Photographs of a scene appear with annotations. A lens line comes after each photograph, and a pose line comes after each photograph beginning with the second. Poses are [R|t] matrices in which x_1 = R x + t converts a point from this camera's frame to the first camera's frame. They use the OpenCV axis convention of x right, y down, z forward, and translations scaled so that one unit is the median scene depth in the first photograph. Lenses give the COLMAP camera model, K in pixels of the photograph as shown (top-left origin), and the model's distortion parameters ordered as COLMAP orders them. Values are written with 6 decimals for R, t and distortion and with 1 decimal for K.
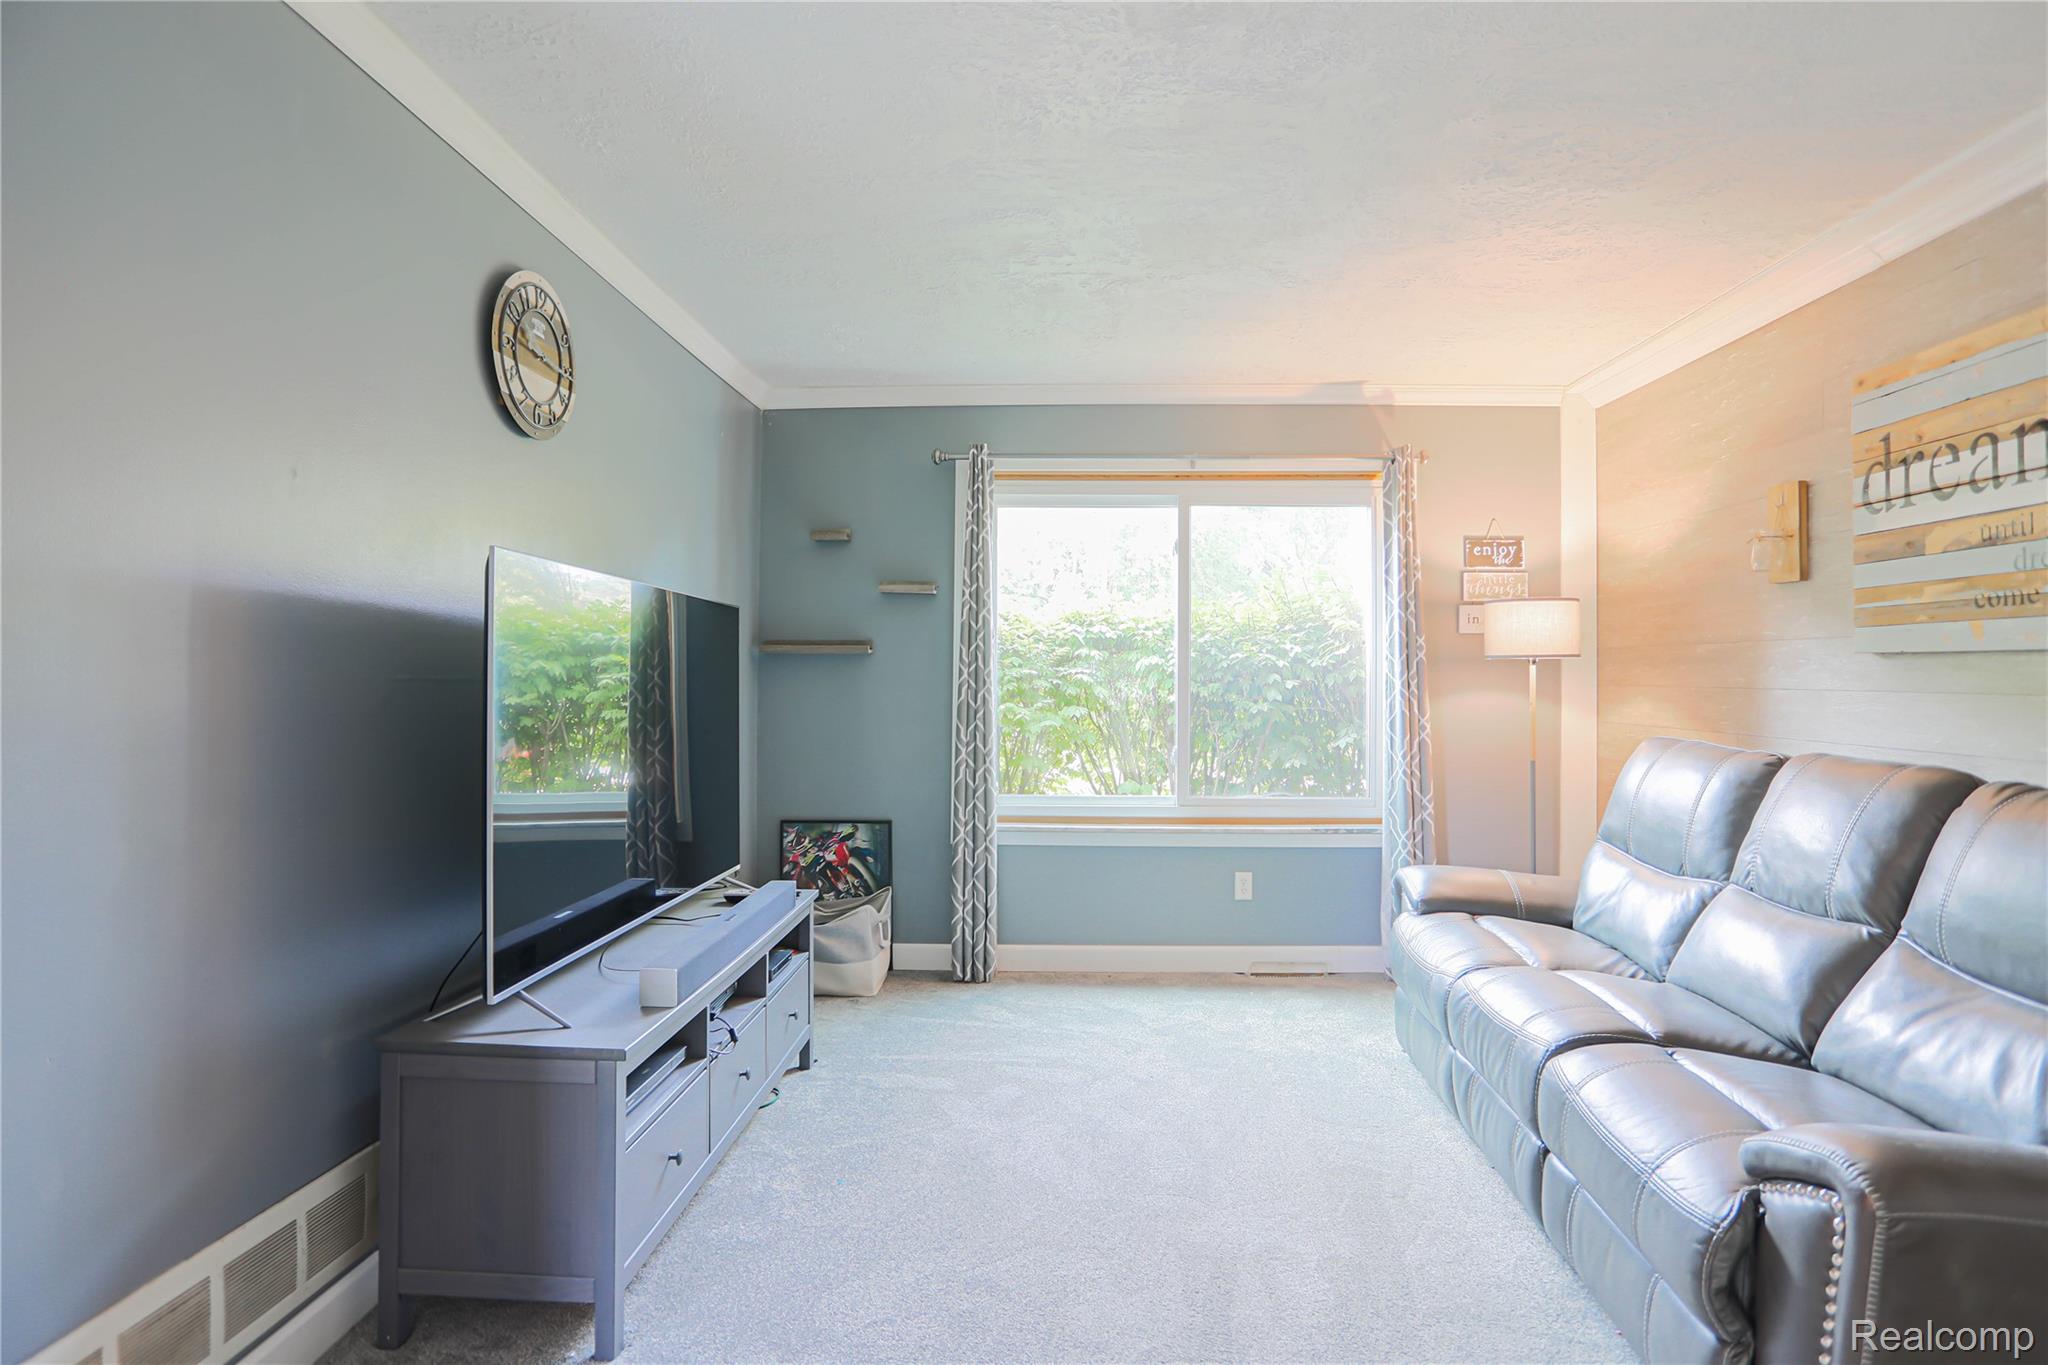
lens RADIAL K [[1055.0, 0, 1036.8], [0, 1055.0, 656.6], [0, 0, 1]] dist [-0.083107, 0.038334]
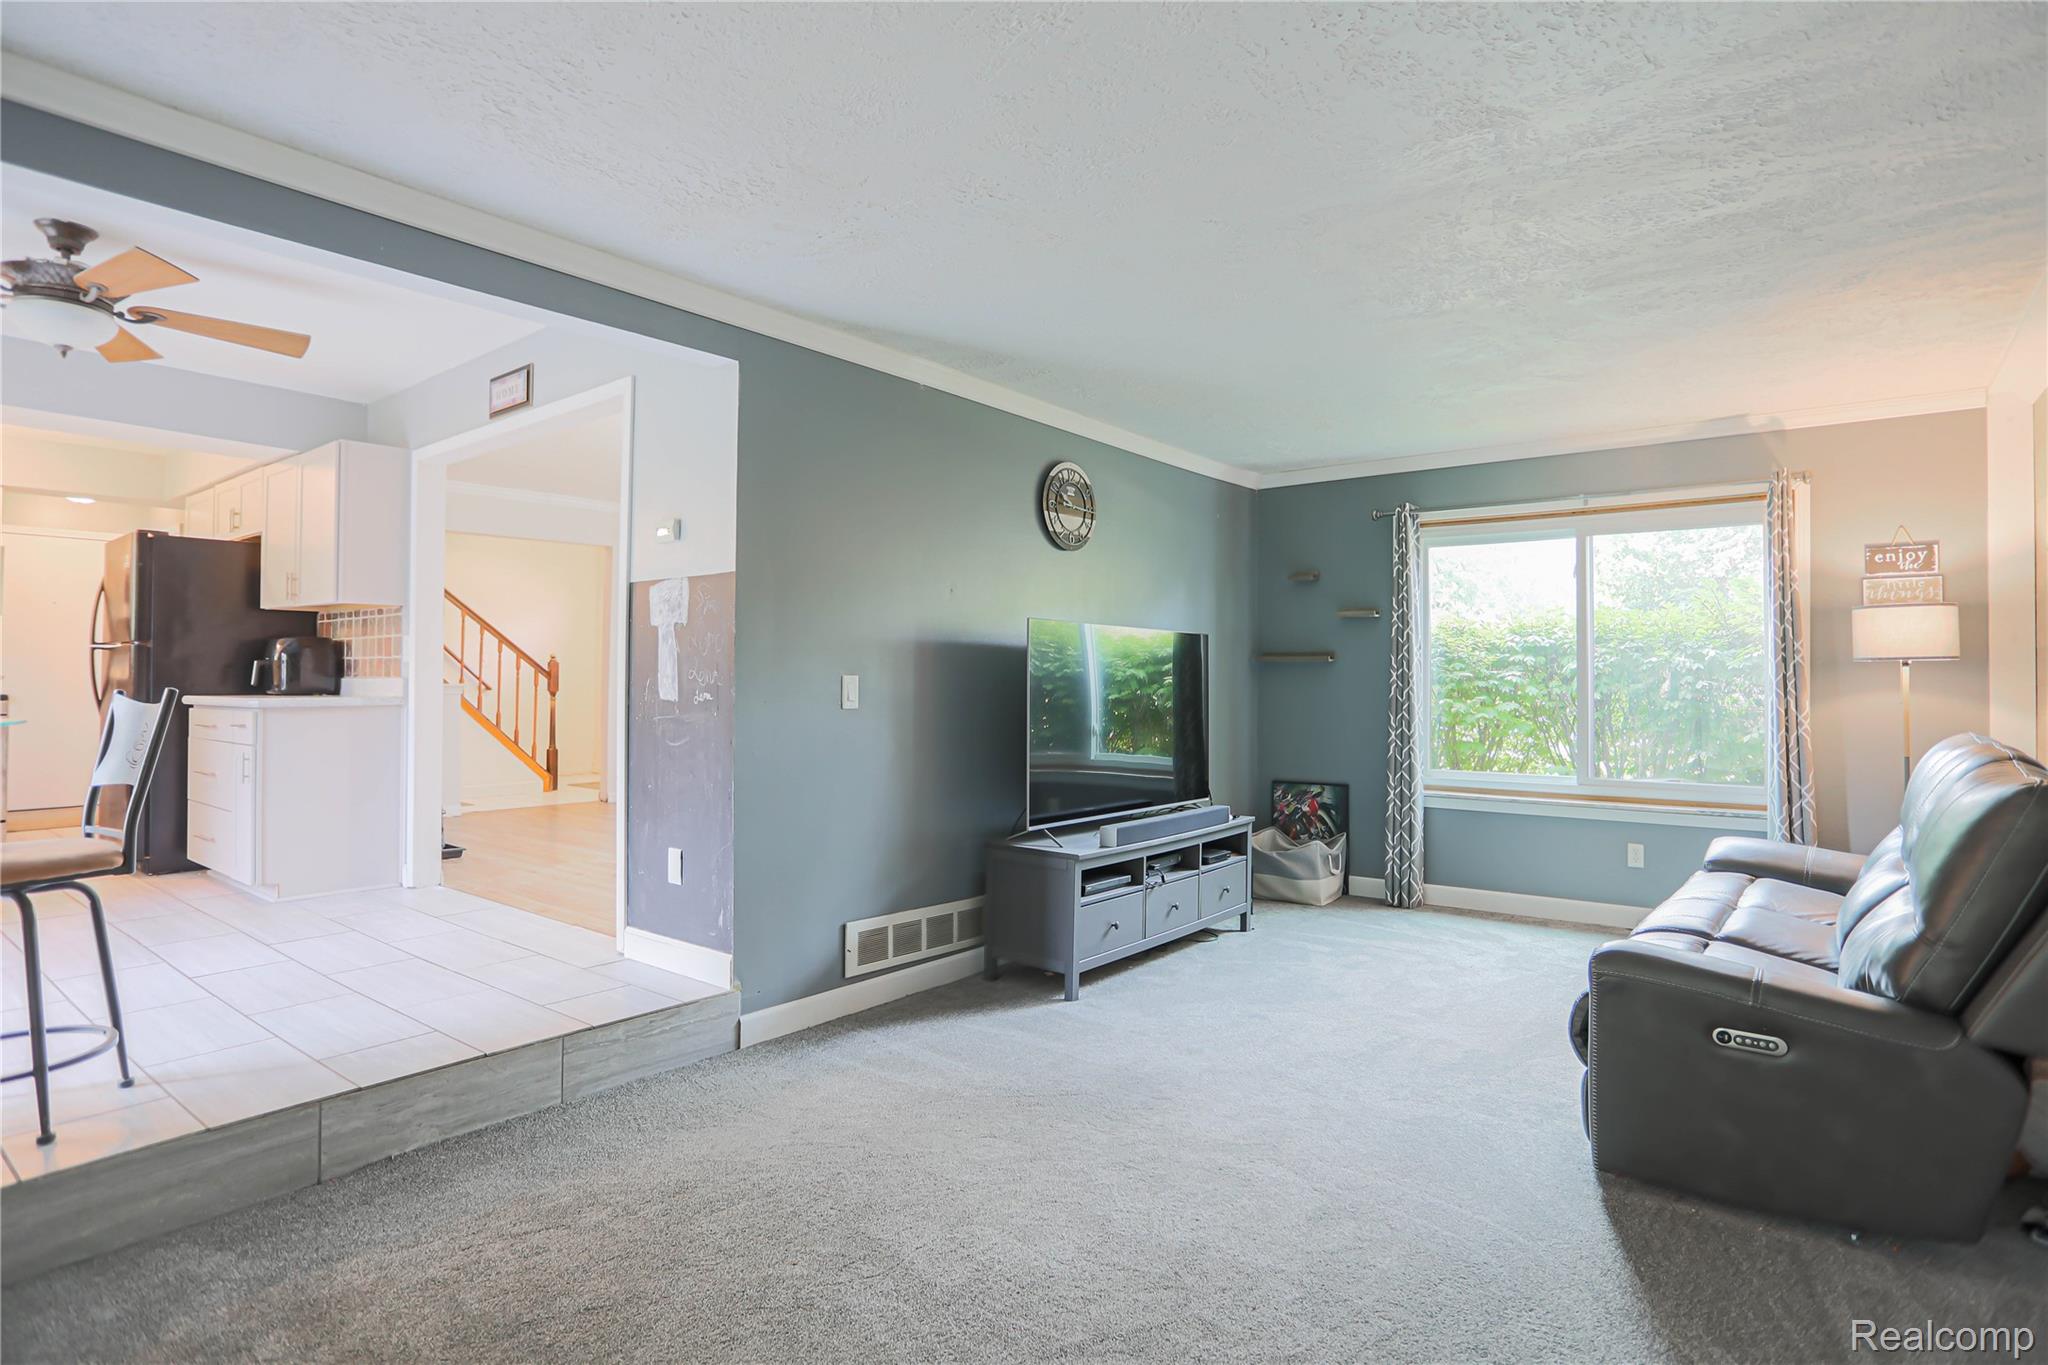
lens RADIAL K [[1055.0, 0, 1036.8], [0, 1055.0, 656.6], [0, 0, 1]] dist [-0.083107, 0.038334]
pose [[0.806490, -0.013247, -0.591100, 0.341441], [0.011092, 0.999912, -0.007275, -0.004016], [0.591144, -0.000689, 0.806566, -0.331586]]
